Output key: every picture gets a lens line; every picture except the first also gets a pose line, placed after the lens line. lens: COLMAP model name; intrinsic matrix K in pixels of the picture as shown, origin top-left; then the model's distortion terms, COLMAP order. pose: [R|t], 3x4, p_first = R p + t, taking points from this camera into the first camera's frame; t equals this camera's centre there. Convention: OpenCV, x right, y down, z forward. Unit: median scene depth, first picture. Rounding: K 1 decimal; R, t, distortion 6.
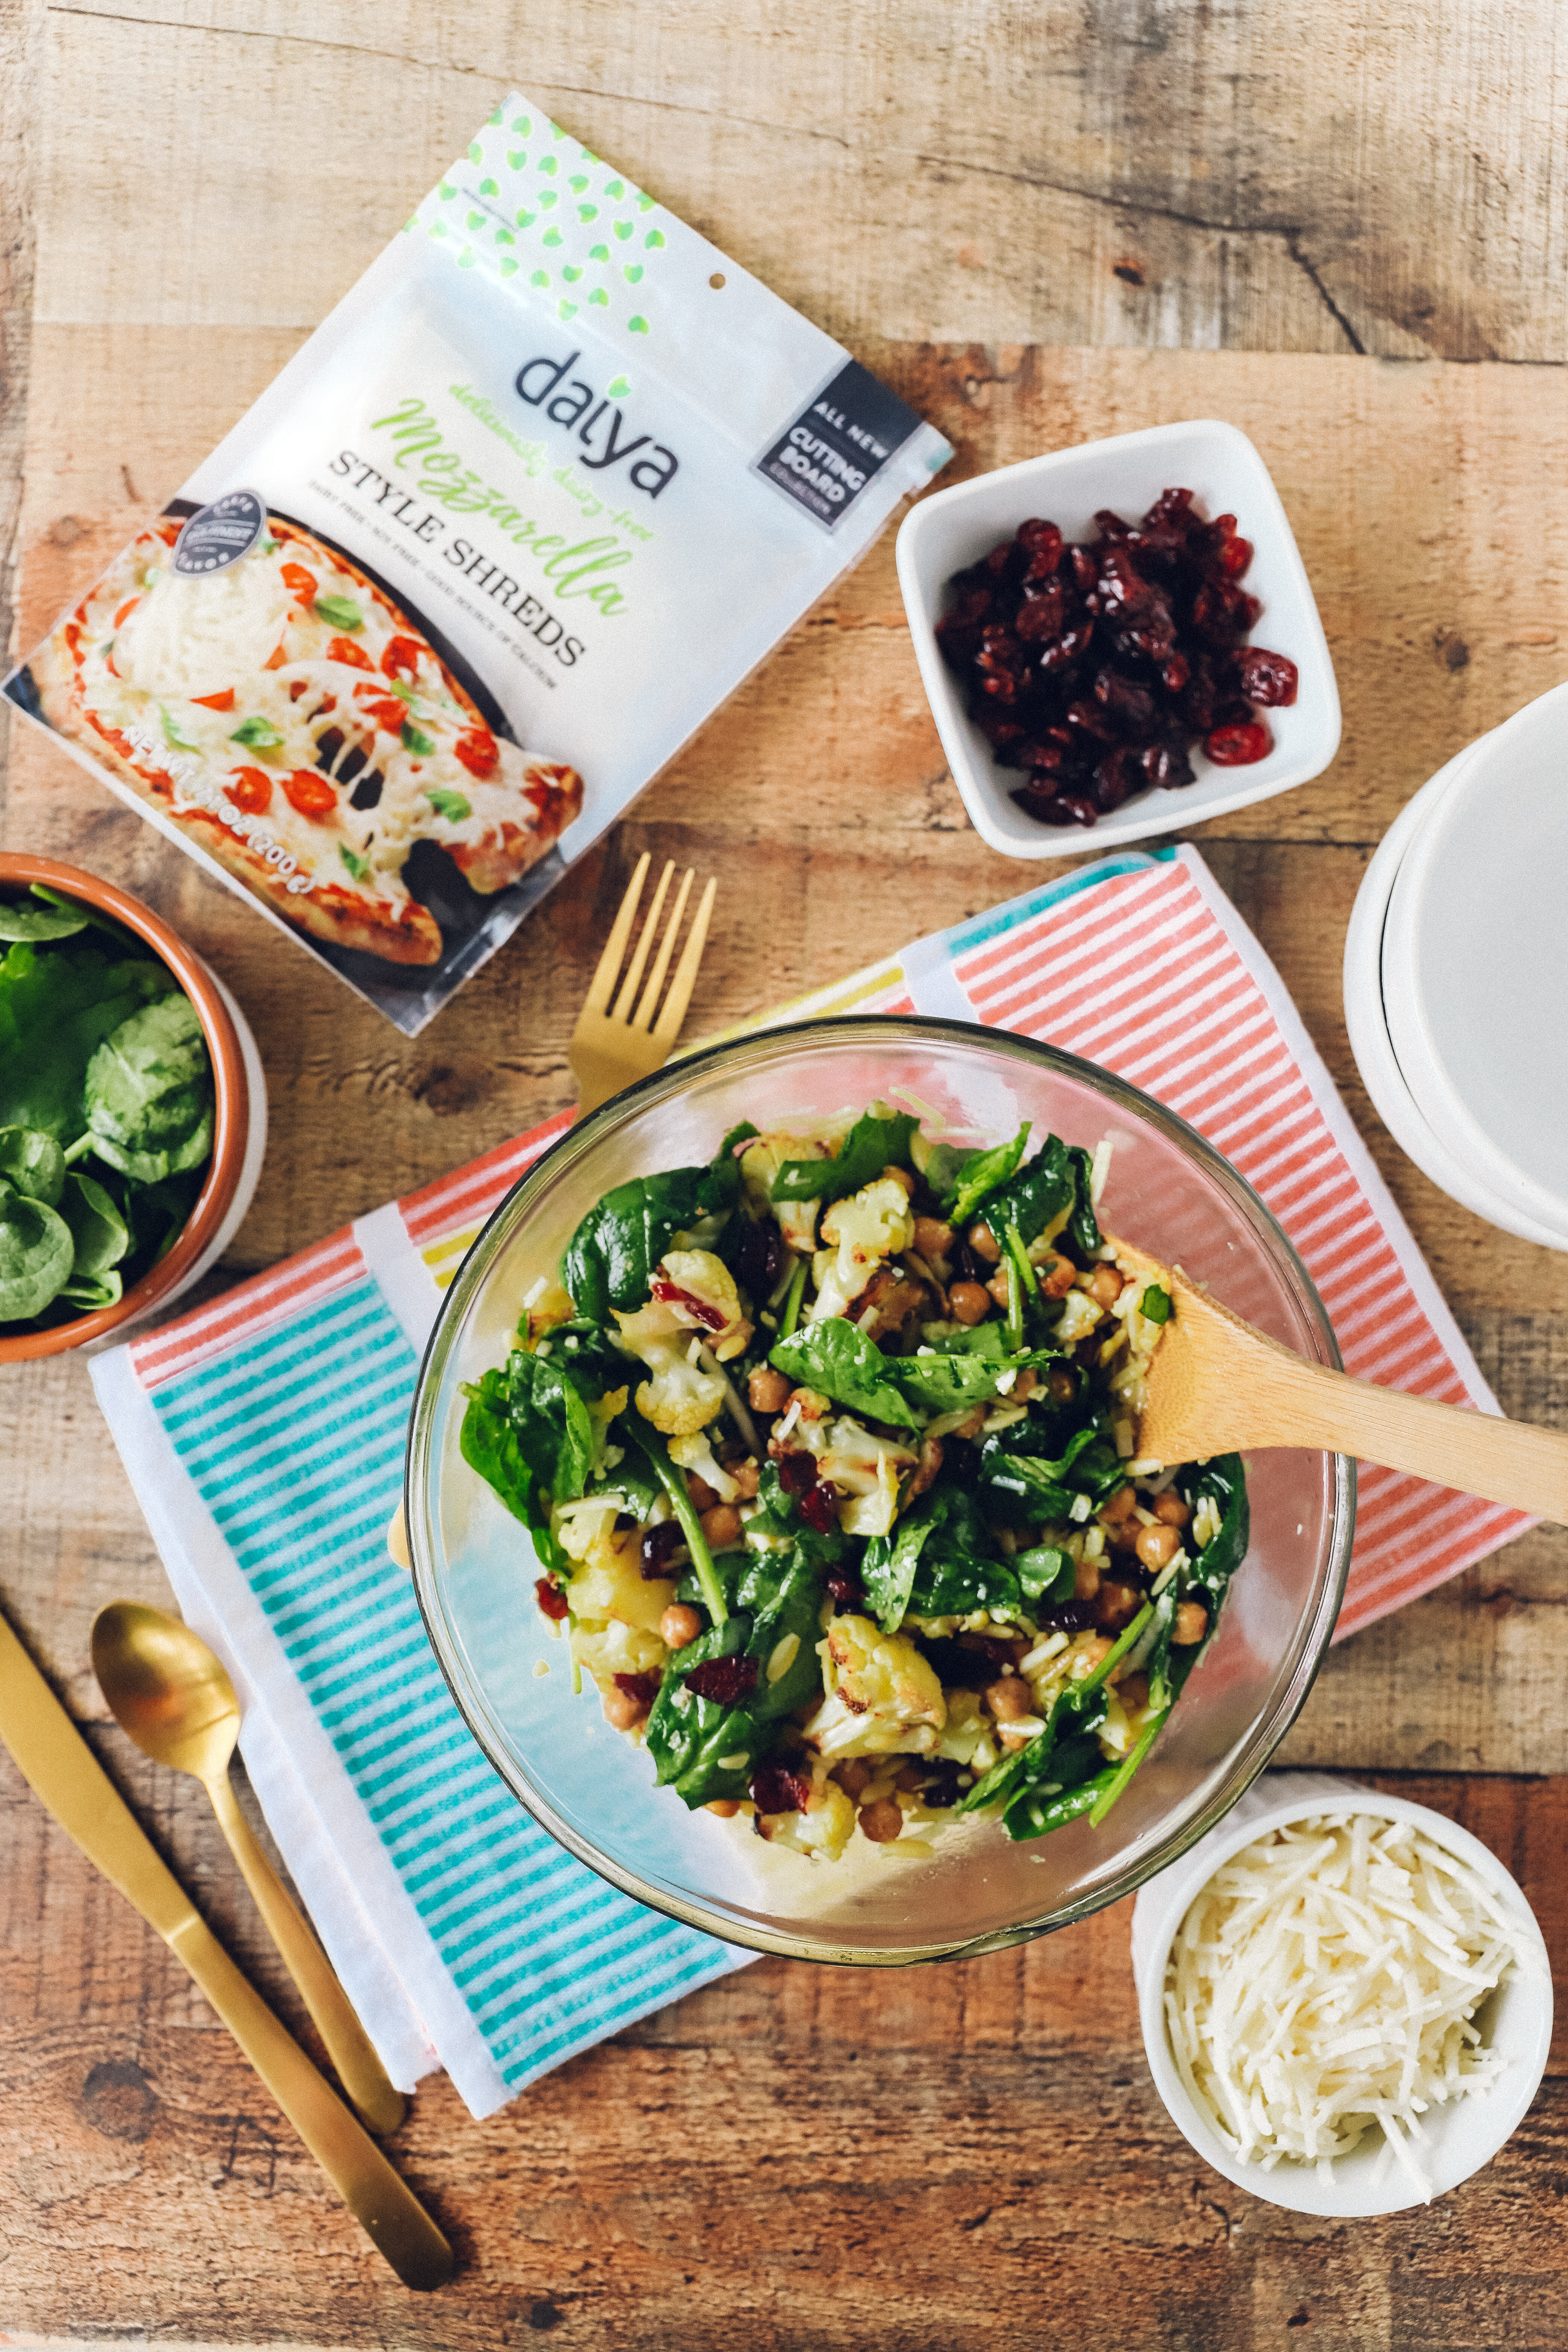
lens RADIAL K [[1979.7, 0, 782.9], [0, 1979.7, 1029.4], [0, 0, 1]] dist [-0.089468, 0.058702]
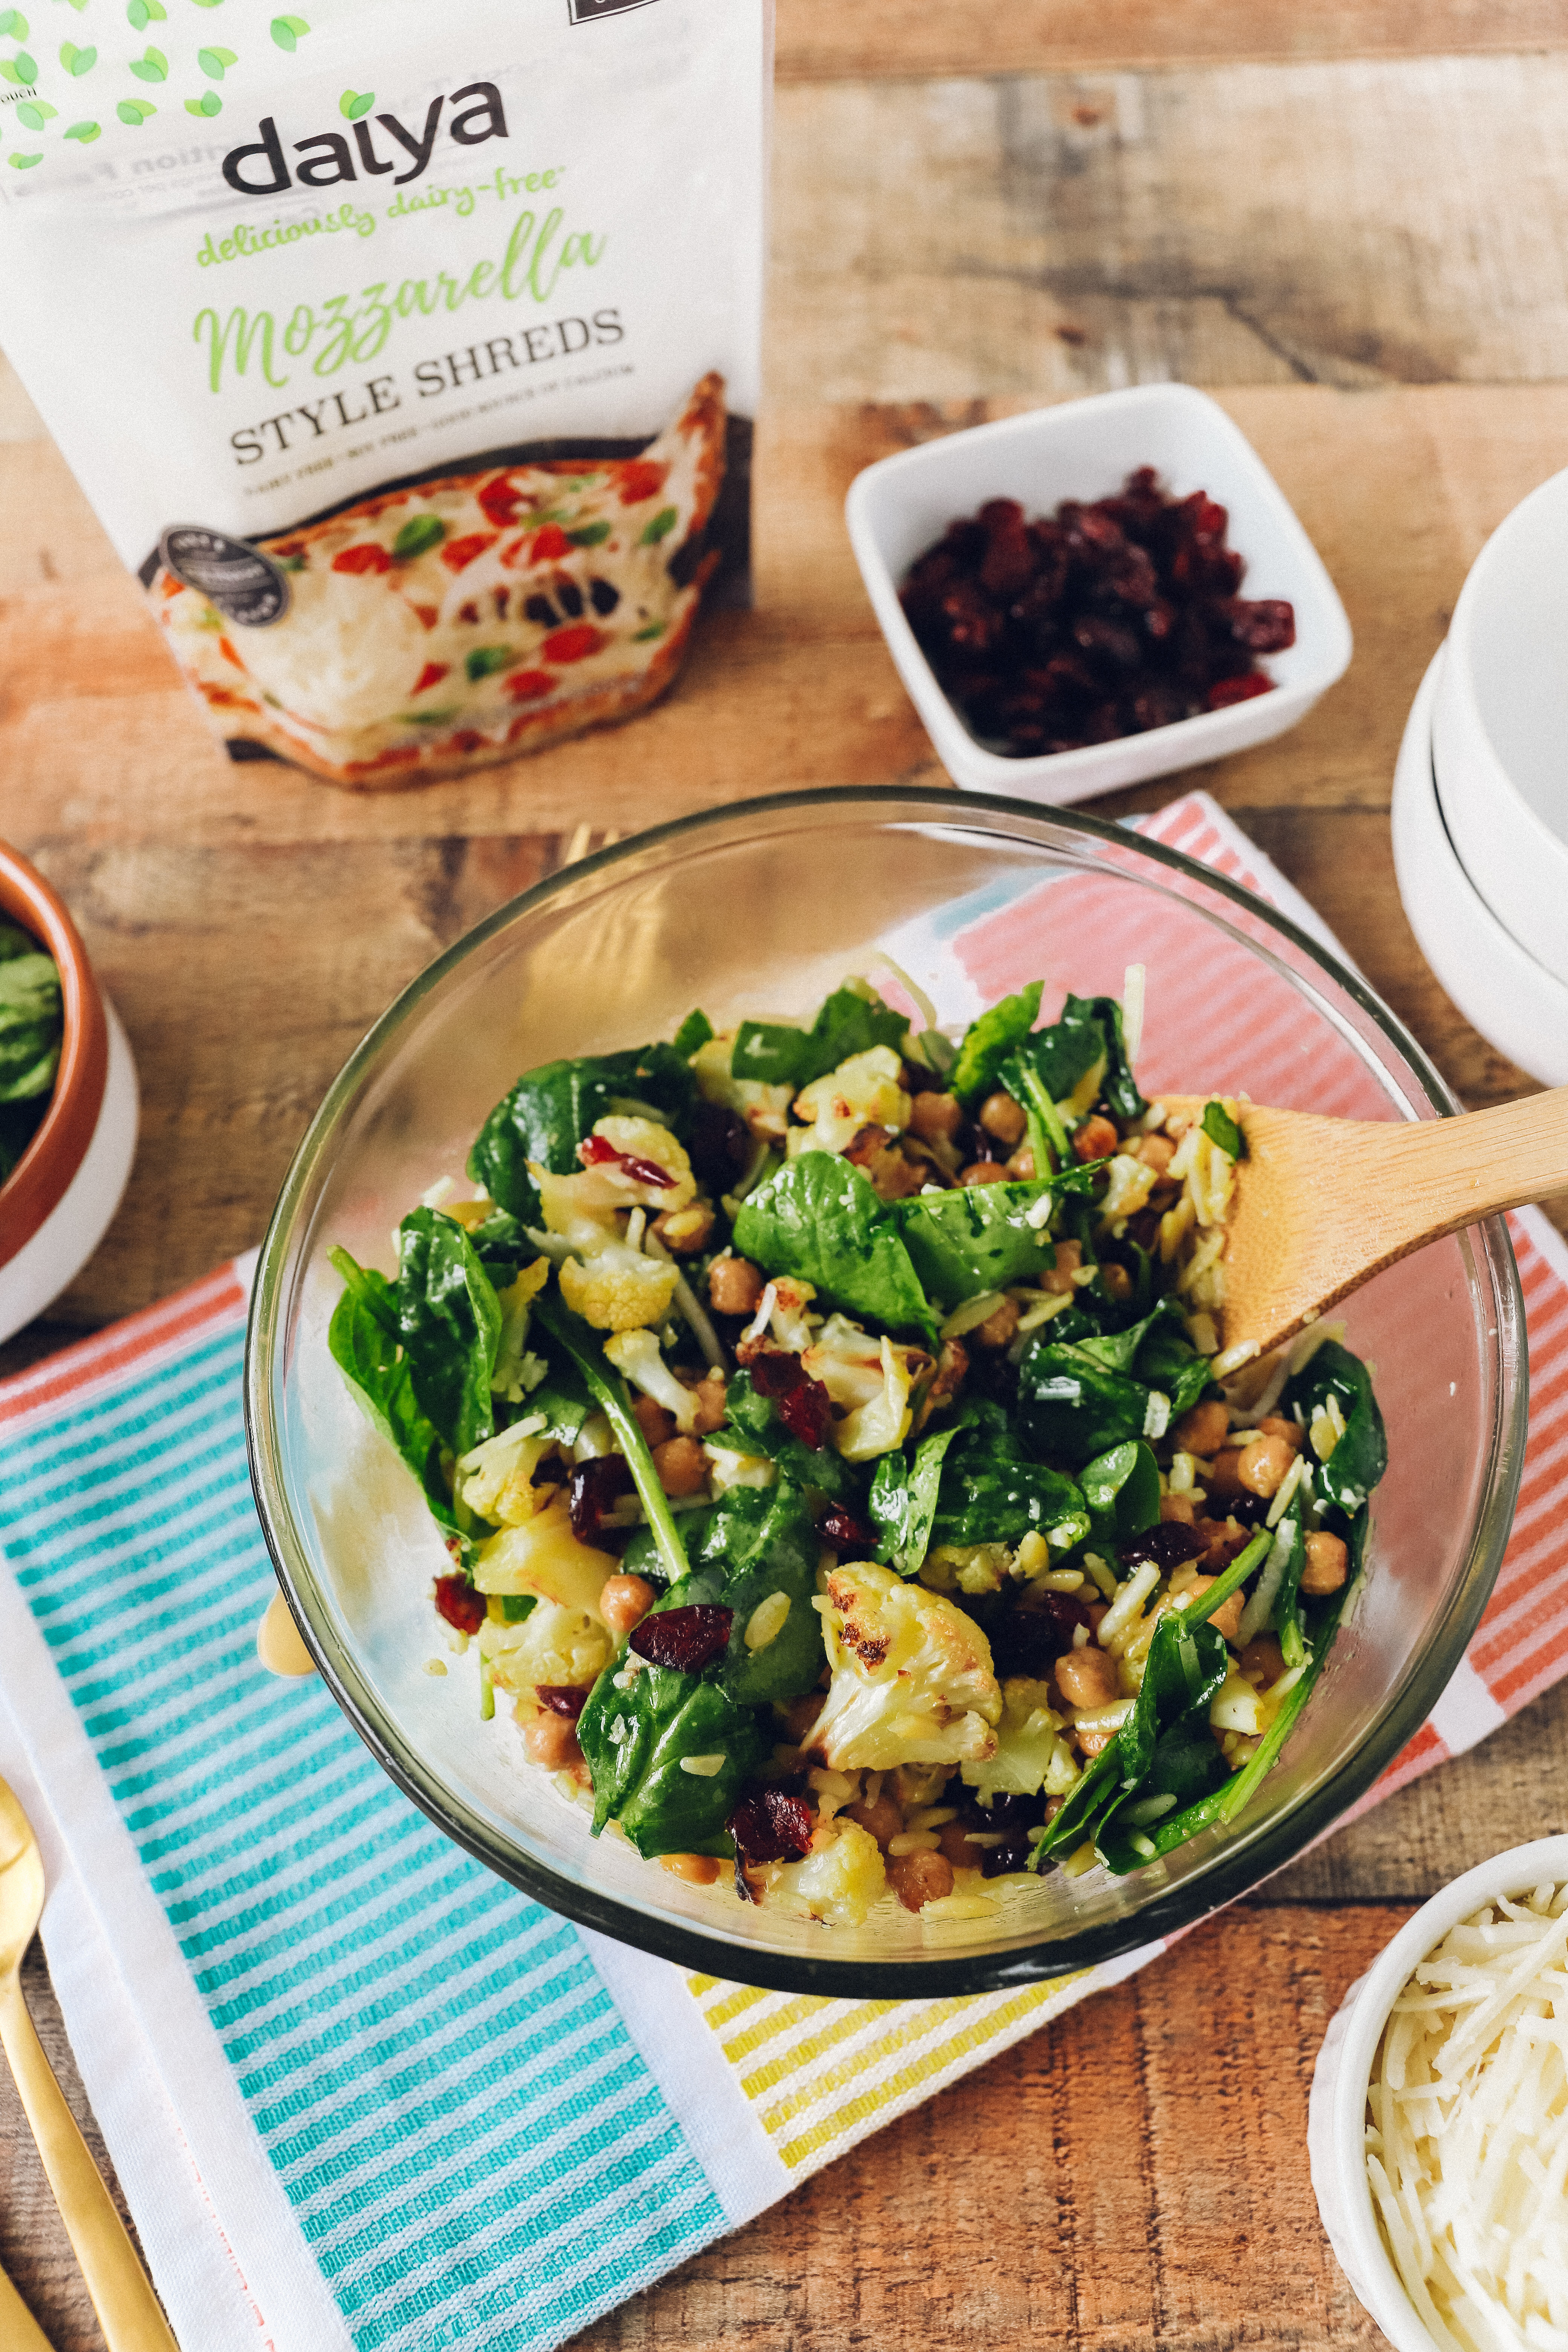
lens RADIAL K [[1979.7, 0, 782.9], [0, 1979.7, 1029.4], [0, 0, 1]] dist [-0.089468, 0.058702]
pose [[0.998613, -0.052657, -0.000297, 0.016601], [0.049165, 0.934390, -0.352842, 0.357352], [0.018857, 0.352338, 0.935683, 0.239341]]
